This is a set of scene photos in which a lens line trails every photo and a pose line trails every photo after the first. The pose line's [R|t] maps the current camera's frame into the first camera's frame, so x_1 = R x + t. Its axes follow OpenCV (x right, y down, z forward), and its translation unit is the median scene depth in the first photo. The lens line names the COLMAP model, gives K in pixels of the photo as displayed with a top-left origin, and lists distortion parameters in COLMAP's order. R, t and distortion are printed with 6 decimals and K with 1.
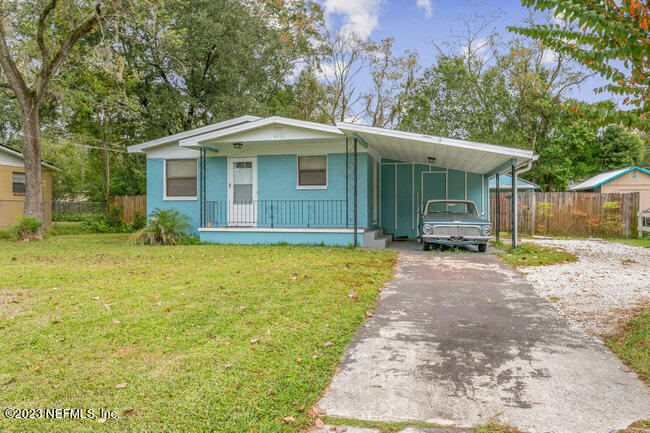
lens RADIAL K [[483.7, 0, 321.3], [0, 483.7, 209.5], [0, 0, 1]] dist [-0.000413, 0.010764]
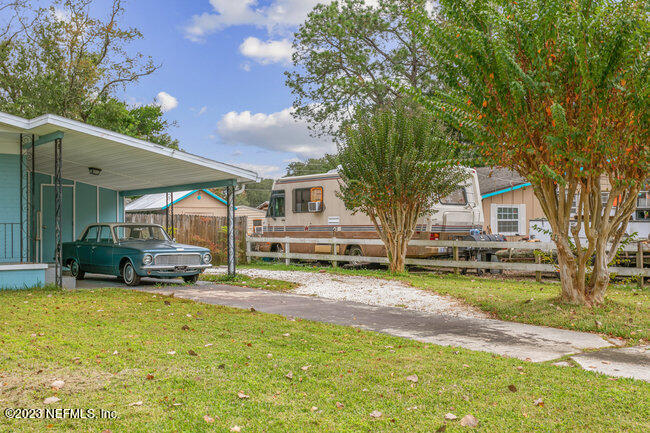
lens RADIAL K [[709.6, 0, 324.8], [0, 709.6, 218.8], [0, 0, 1]] dist [-0.002107, 0.000000]
pose [[0.610740, 0.011042, 0.791754, -0.433980], [0.009462, 0.999730, -0.021242, 0.000905], [-0.791774, 0.020465, 0.610471, 0.025917]]
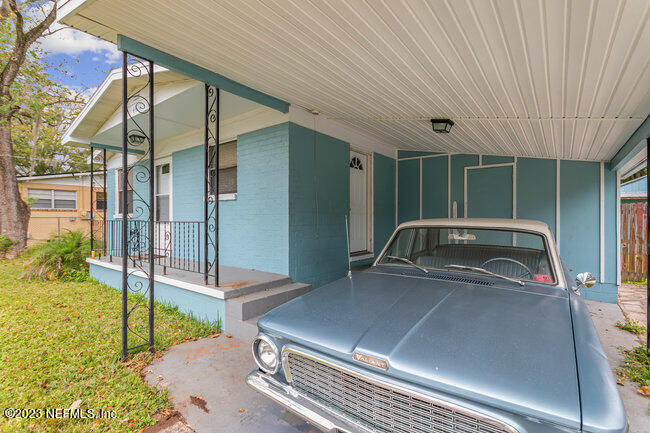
lens RADIAL K [[309.2, 0, 320.2], [0, 309.2, 216.9], [0, 0, 1]] dist [0.000208, -0.000261]
pose [[0.909642, -0.000076, -0.415393, 0.239847], [-0.000654, 0.999998, -0.001614, -0.021309], [0.415393, 0.001739, 0.909641, 0.699059]]
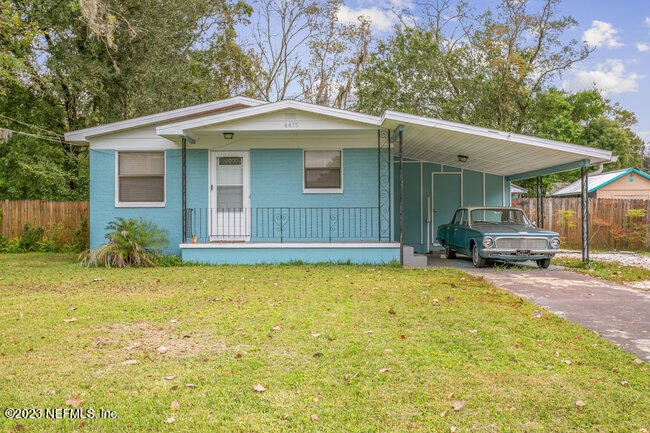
lens RADIAL K [[647.3, 0, 323.1], [0, 647.3, 211.2], [0, 0, 1]] dist [0.015812, 0.000000]
pose [[0.977555, -0.000181, 0.210679, -0.234890], [0.002968, 0.999912, -0.012912, 0.001001], [-0.210658, 0.013248, 0.977470, -0.028062]]
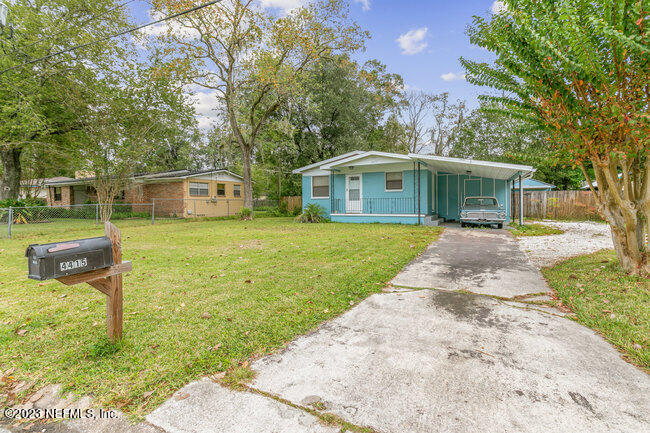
lens RADIAL K [[309.2, 0, 326.1], [0, 309.2, 205.0], [0, 0, 1]] dist [0.000208, -0.000261]
pose [[0.970133, -0.004968, -0.242521, 0.012920], [0.006023, 0.999975, 0.003611, 0.000755], [0.242498, -0.004964, 0.970139, -0.127535]]
